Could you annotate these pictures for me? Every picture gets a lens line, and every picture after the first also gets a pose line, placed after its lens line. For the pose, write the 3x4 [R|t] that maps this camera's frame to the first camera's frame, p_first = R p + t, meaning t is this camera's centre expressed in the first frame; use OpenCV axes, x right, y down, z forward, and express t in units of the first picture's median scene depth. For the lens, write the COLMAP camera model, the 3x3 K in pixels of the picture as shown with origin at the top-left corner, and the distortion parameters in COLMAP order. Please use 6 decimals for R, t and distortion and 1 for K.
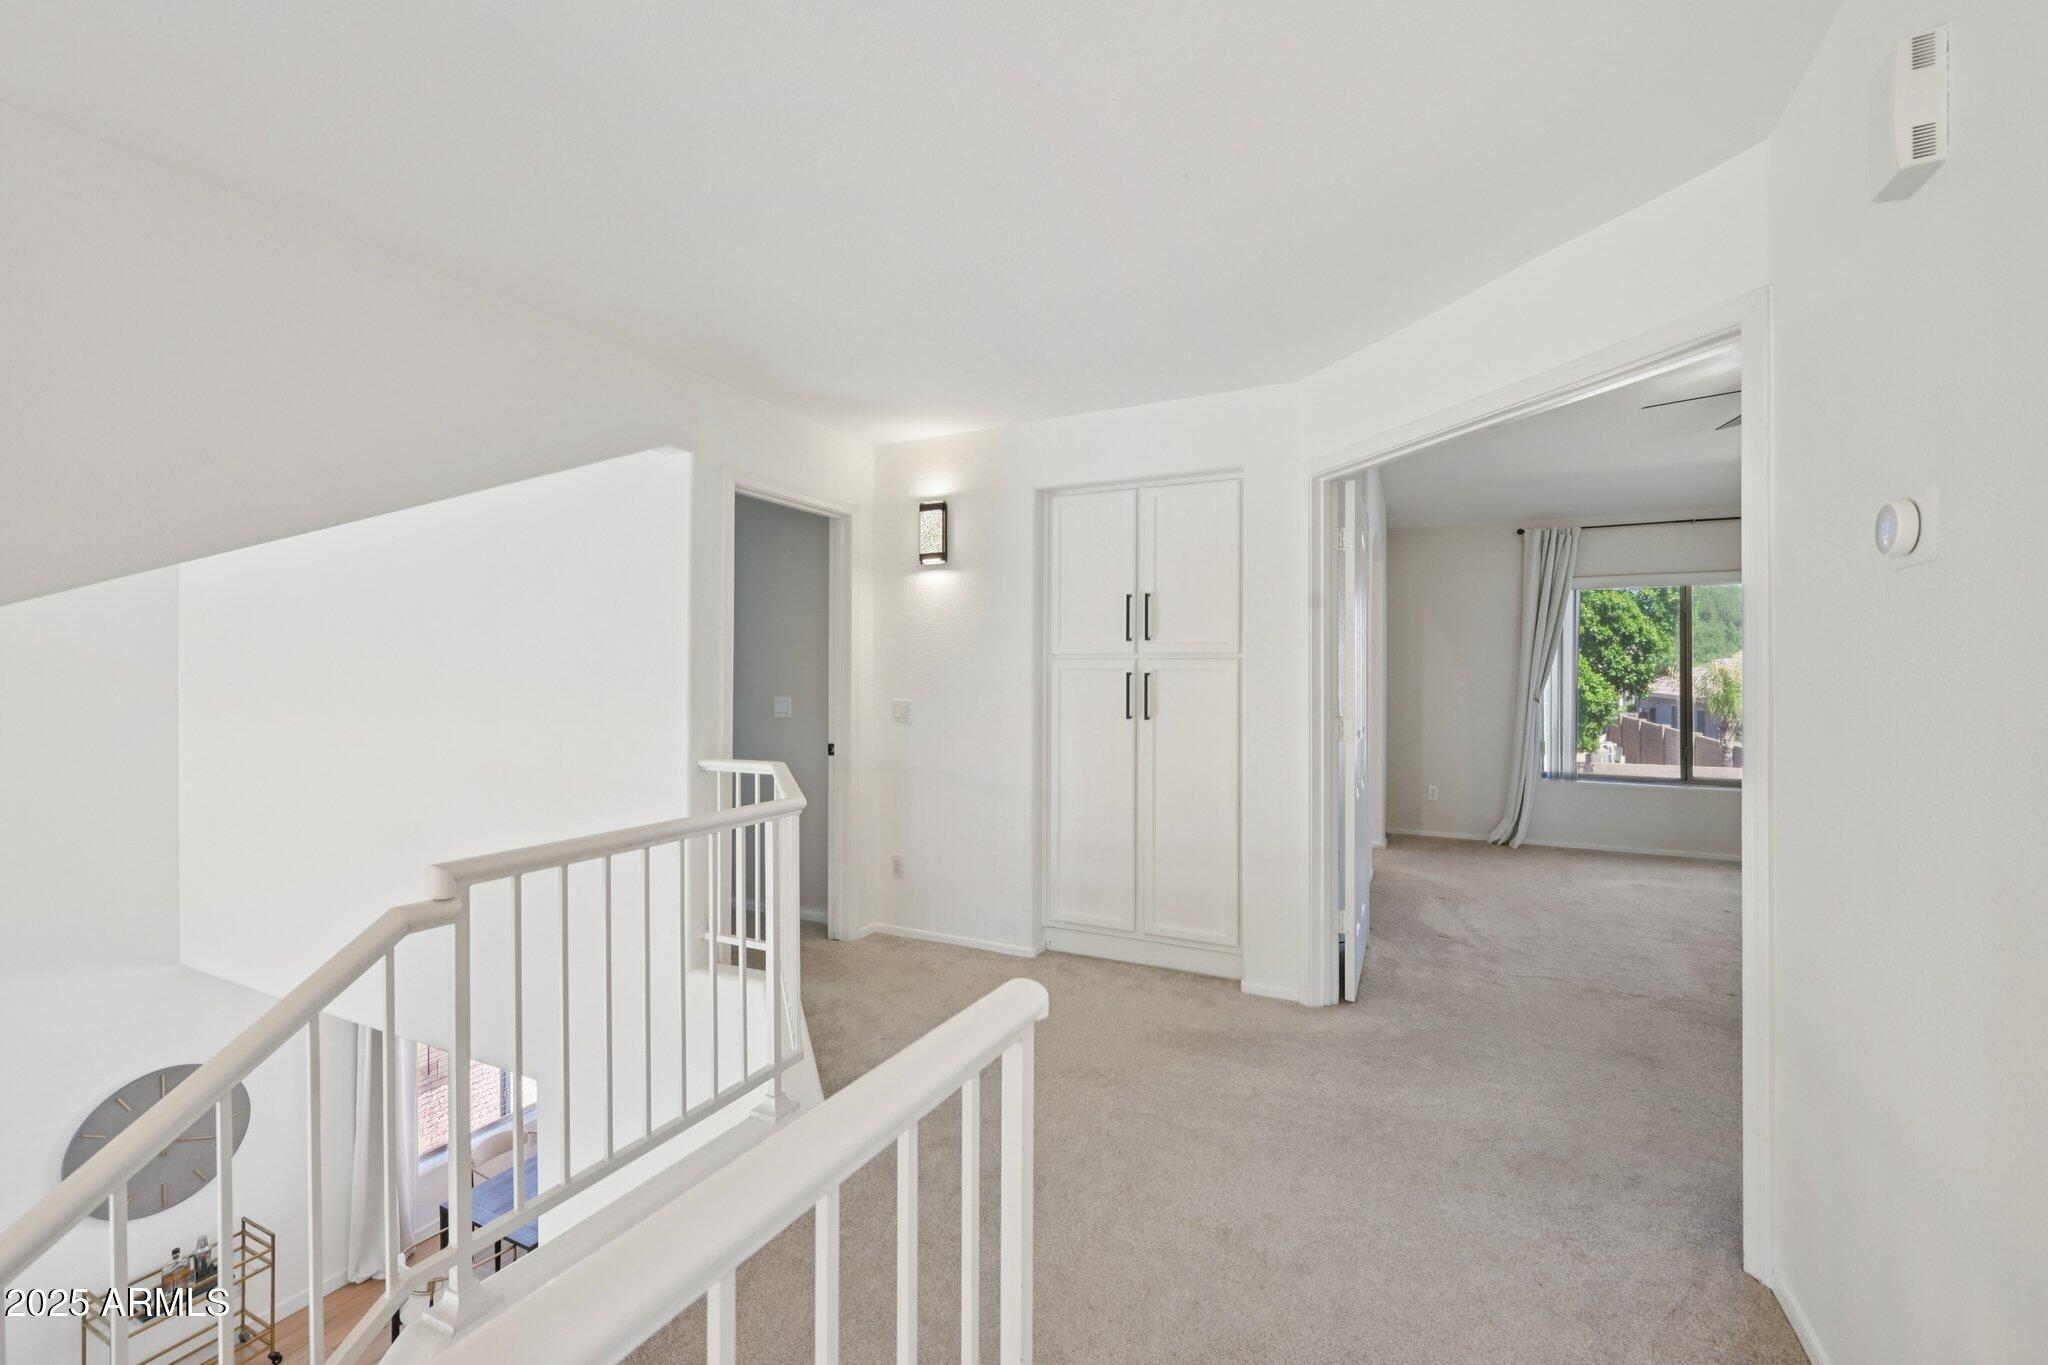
lens RADIAL K [[877.3, 0, 1023.0], [0, 877.3, 674.1], [0, 0, 1]] dist [0.000006, 0.000158]
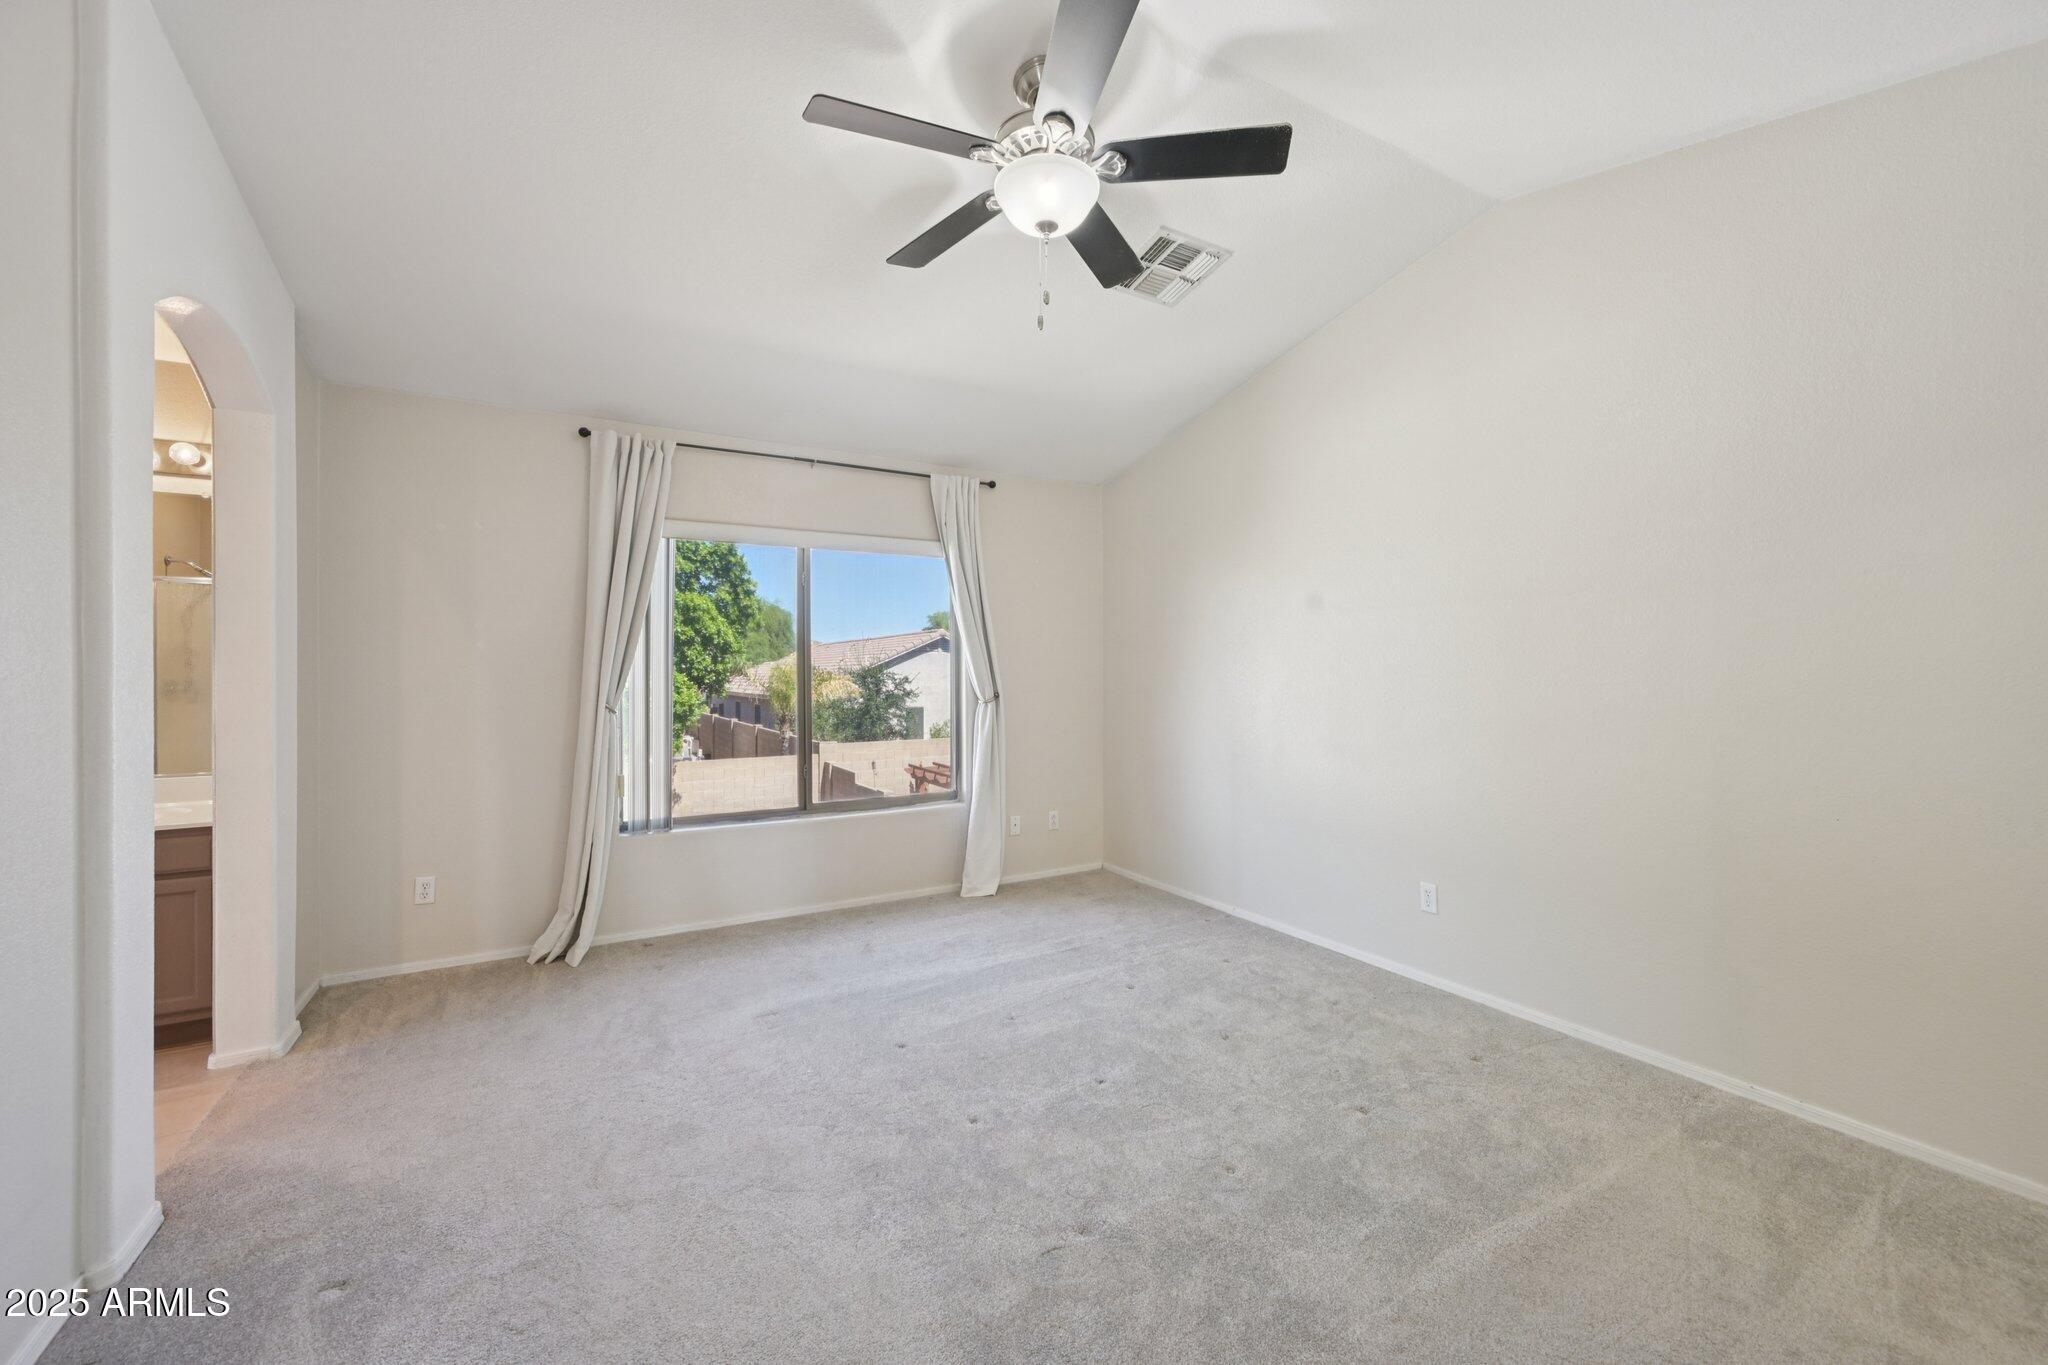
lens RADIAL K [[799.1, 0, 1031.5], [0, 799.1, 666.2], [0, 0, 1]] dist [-0.000460, -0.000019]
pose [[0.540714, 0.002578, 0.841203, 0.110790], [0.008841, 0.999923, -0.008748, 0.002519], [-0.841160, 0.012168, 0.540649, 0.181785]]
